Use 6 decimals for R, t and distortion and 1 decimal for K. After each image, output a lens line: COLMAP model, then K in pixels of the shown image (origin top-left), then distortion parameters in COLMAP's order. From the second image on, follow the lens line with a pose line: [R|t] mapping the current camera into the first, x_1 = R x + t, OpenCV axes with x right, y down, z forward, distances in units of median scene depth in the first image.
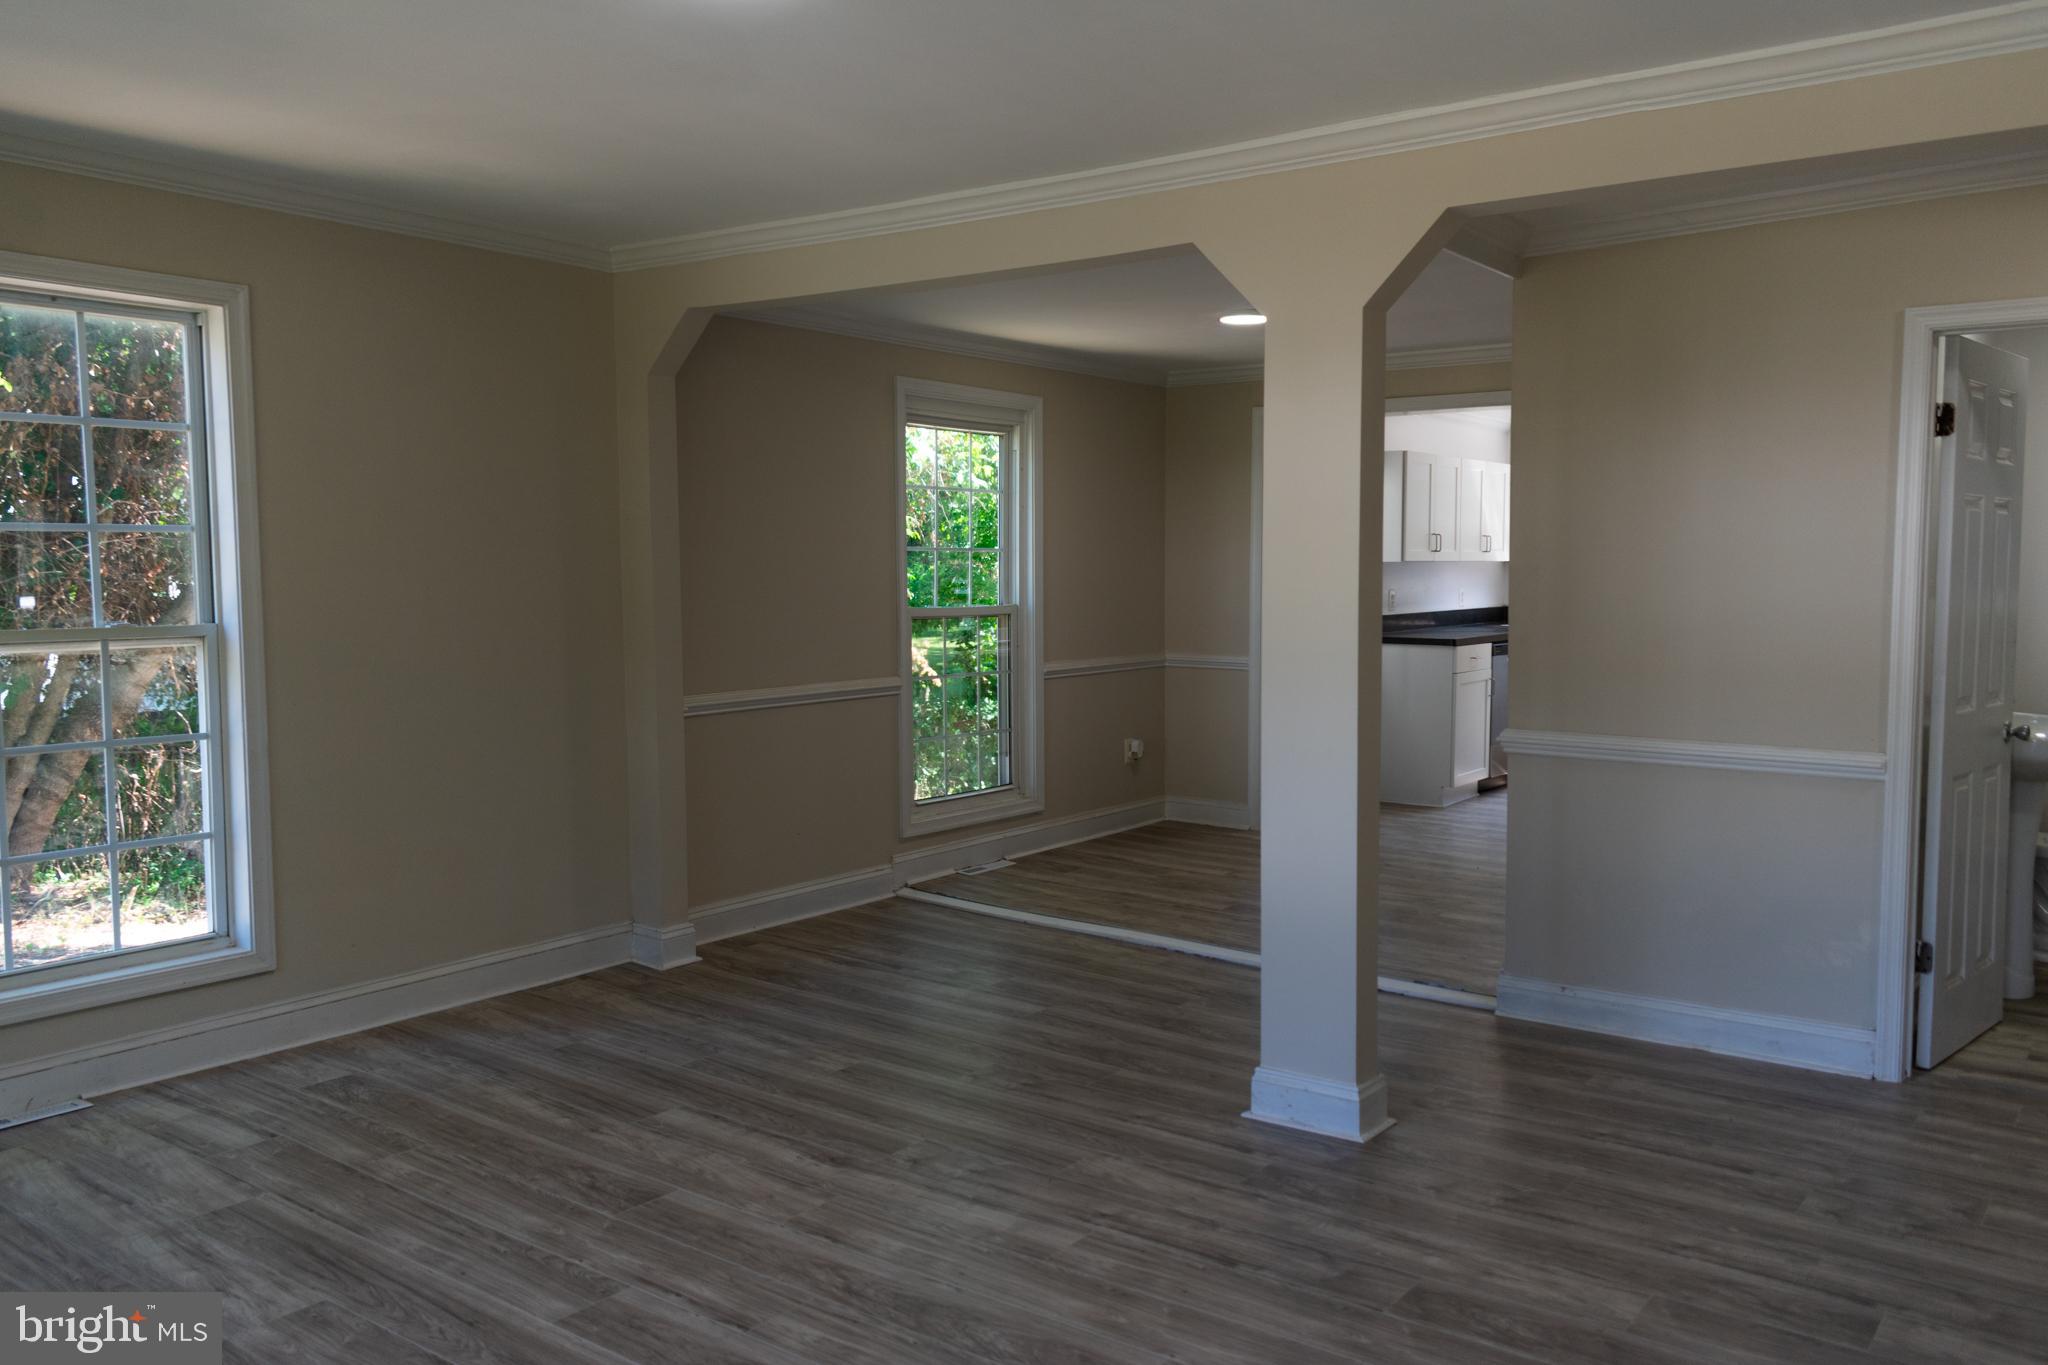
lens RADIAL K [[1596.7, 0, 998.9], [0, 1596.7, 682.2], [0, 0, 1]] dist [0.010222, 0.007072]
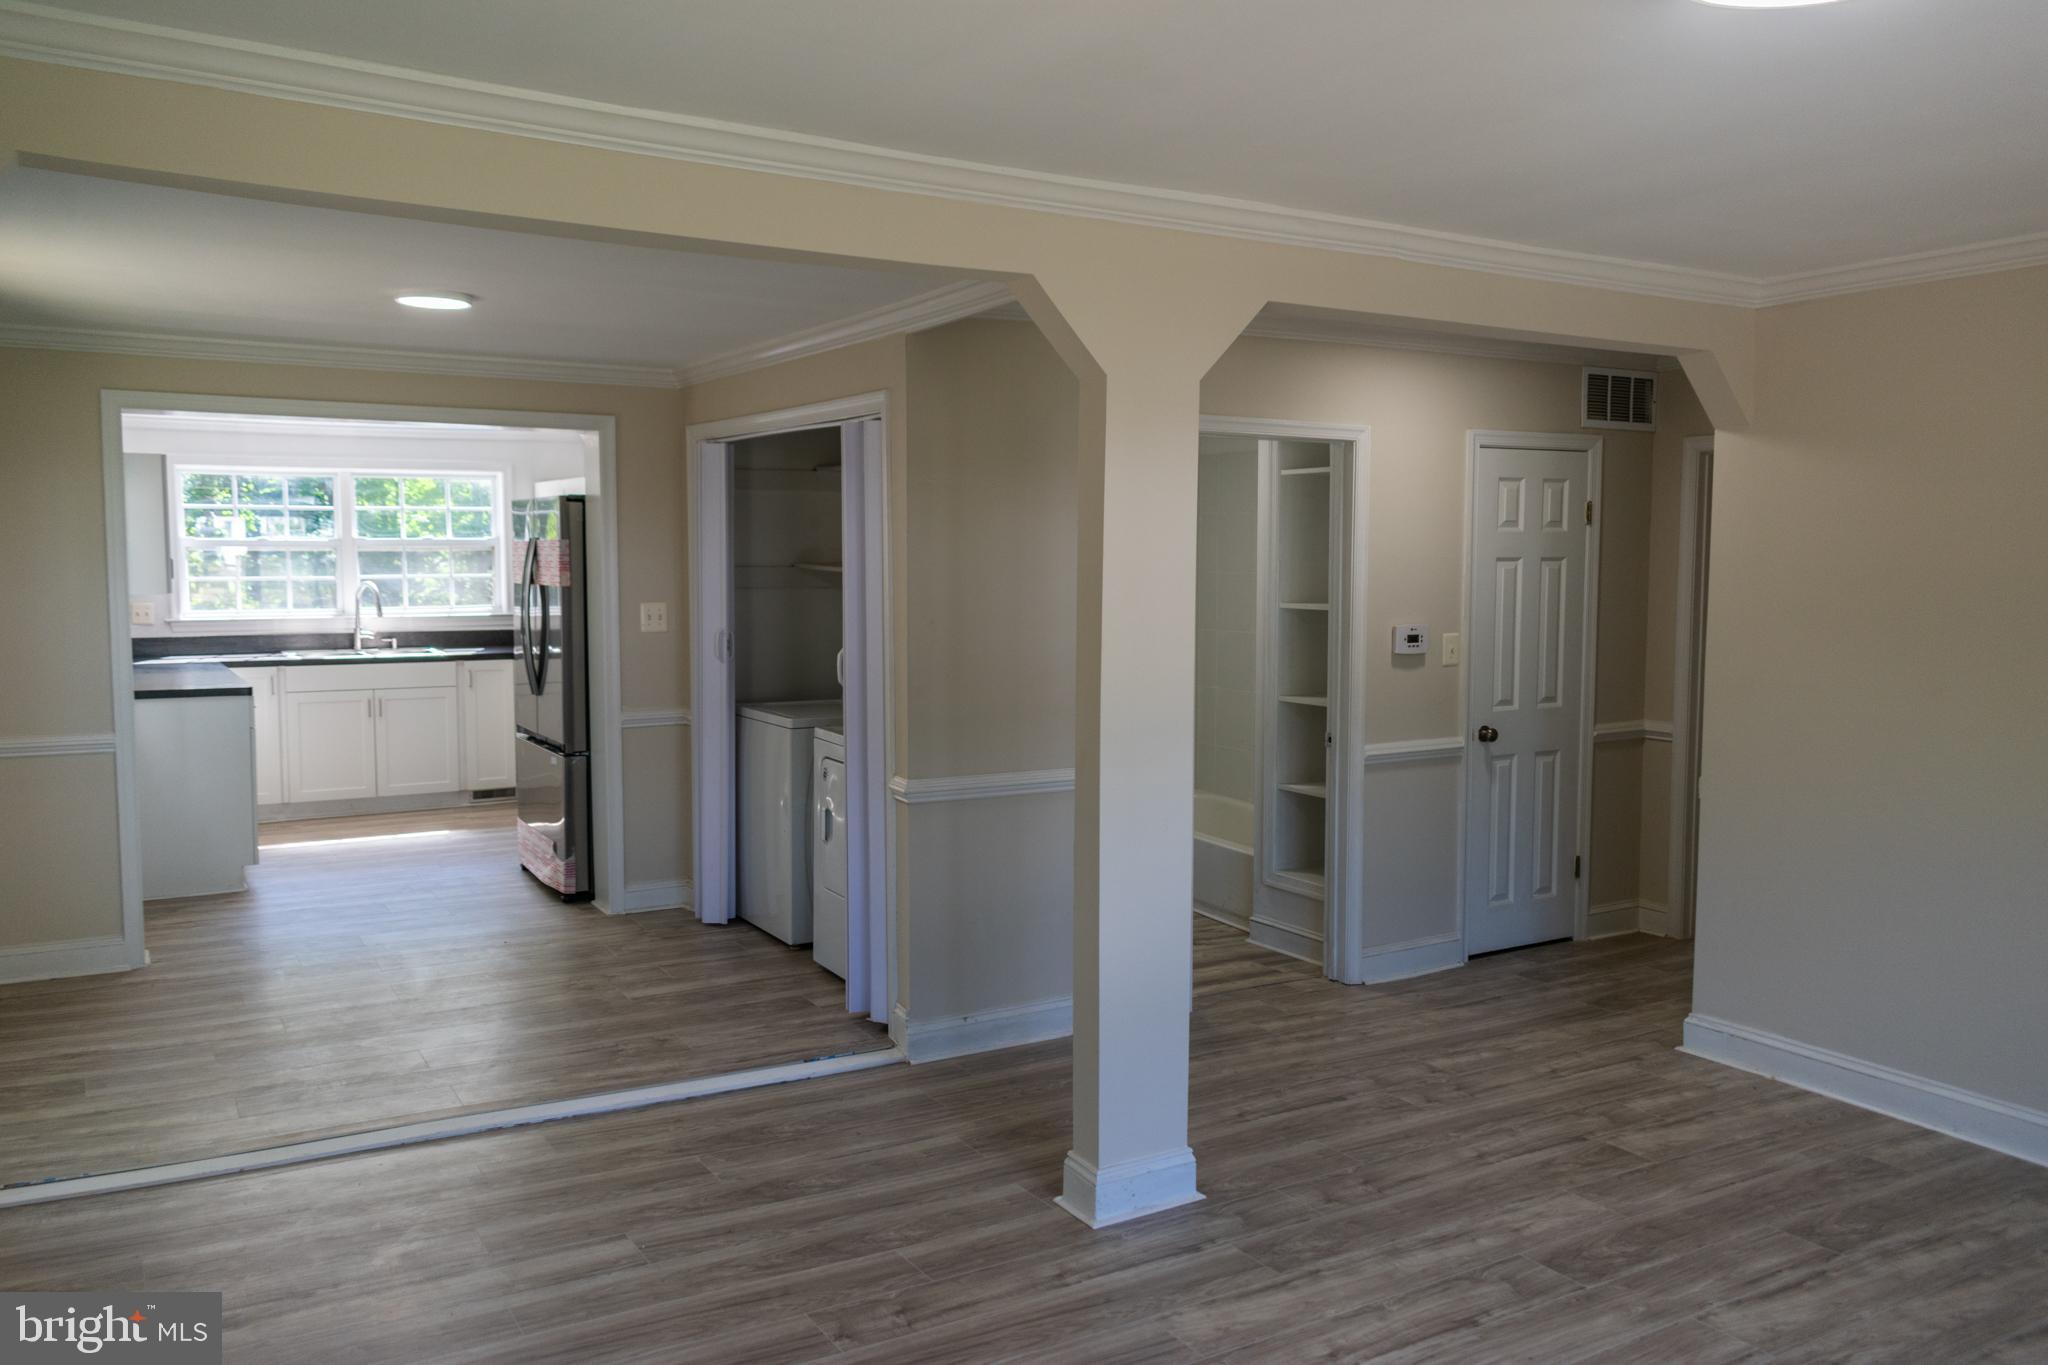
lens RADIAL K [[1596.7, 0, 998.9], [0, 1596.7, 682.2], [0, 0, 1]] dist [0.010222, 0.007072]
pose [[0.379558, -0.077465, 0.921919, -0.810435], [0.070079, 0.996033, 0.054841, -0.116194], [-0.922510, 0.043792, 0.383481, 0.783154]]
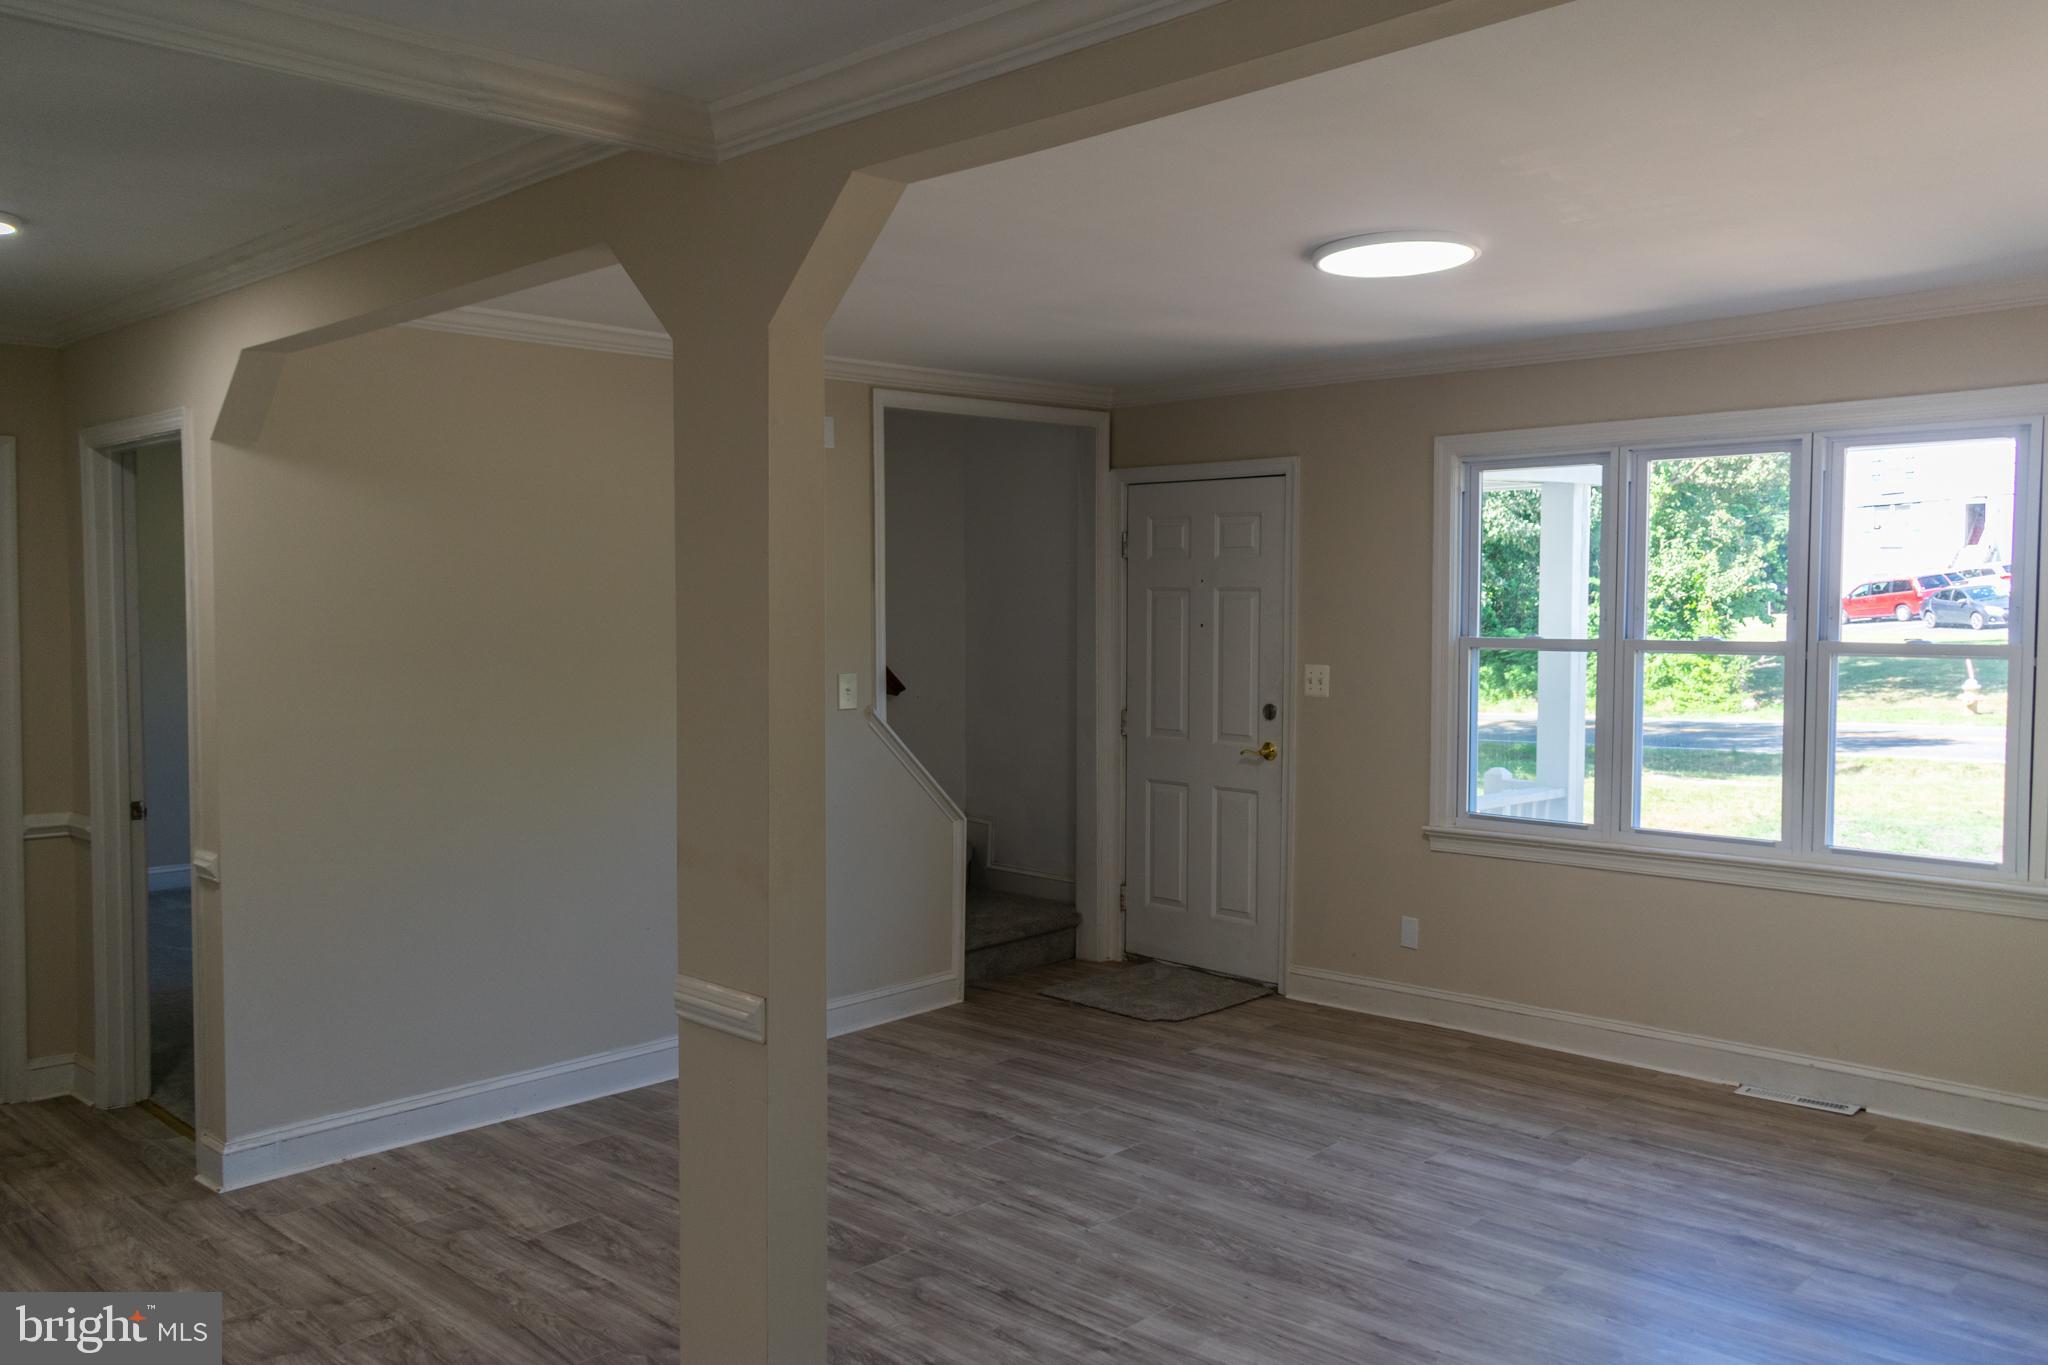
lens RADIAL K [[1596.7, 0, 998.9], [0, 1596.7, 682.2], [0, 0, 1]] dist [0.010222, 0.007072]
pose [[-0.993129, -0.000863, 0.117019, 0.016646], [0.013545, 0.992405, 0.122267, -0.179730], [-0.116236, 0.123012, -0.985575, 1.853904]]
